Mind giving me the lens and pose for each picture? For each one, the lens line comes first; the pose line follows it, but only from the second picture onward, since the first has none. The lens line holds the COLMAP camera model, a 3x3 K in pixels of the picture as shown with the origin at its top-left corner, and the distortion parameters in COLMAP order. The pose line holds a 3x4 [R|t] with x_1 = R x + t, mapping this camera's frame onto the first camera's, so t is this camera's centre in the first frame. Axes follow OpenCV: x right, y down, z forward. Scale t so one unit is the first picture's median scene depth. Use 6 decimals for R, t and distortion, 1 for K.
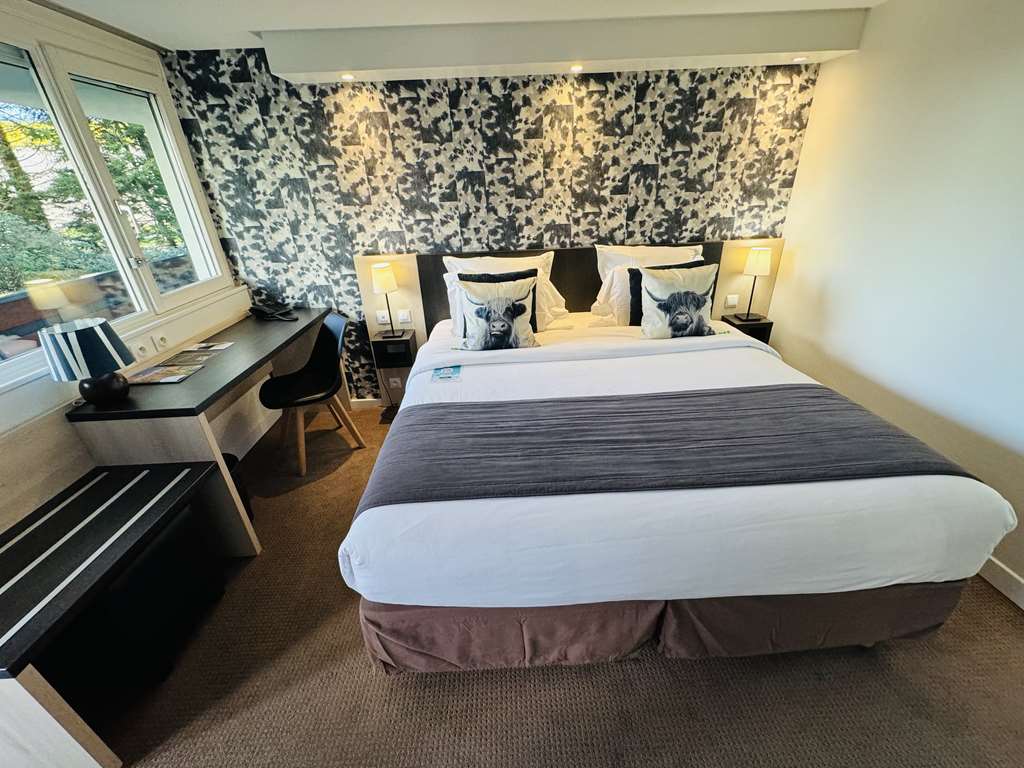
lens RADIAL K [[422.8, 0, 512.0], [0, 422.8, 384.0], [0, 0, 1]] dist [-0.001366, -0.000025]
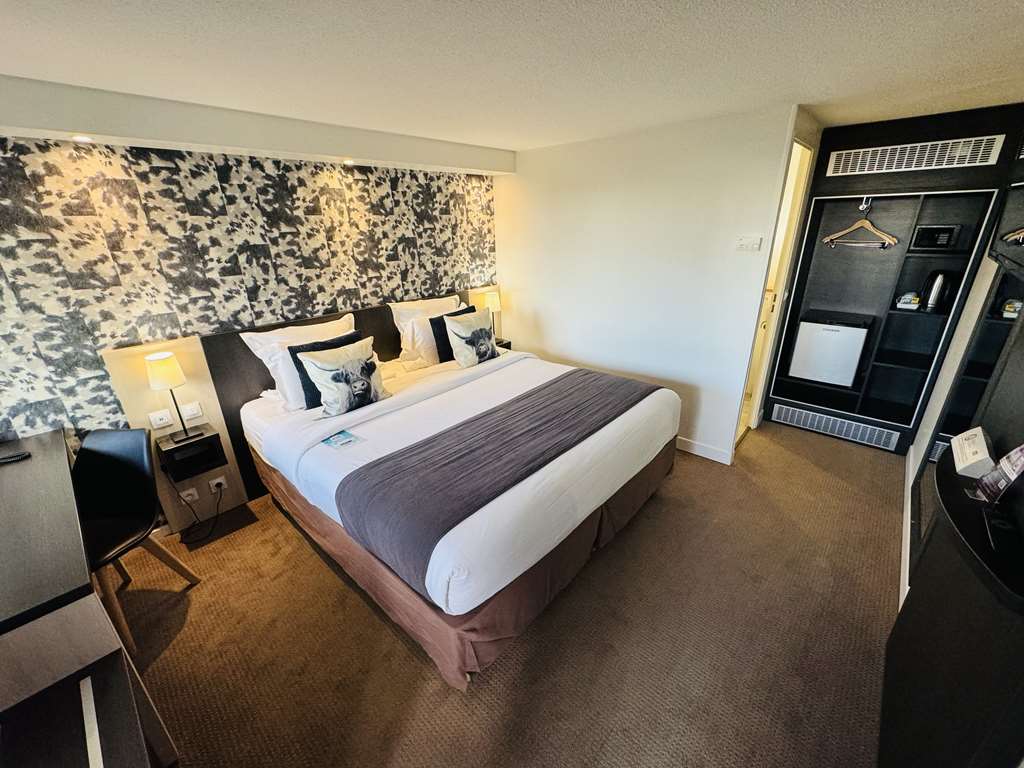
lens RADIAL K [[410.8, 0, 512.0], [0, 410.8, 384.0], [0, 0, 1]] dist [0.002216, 0.000256]
pose [[0.707914, -0.240935, 0.663934, -0.406056], [0.336399, 0.941566, -0.016998, 0.017117], [-0.621042, 0.235380, 0.747598, -0.002931]]
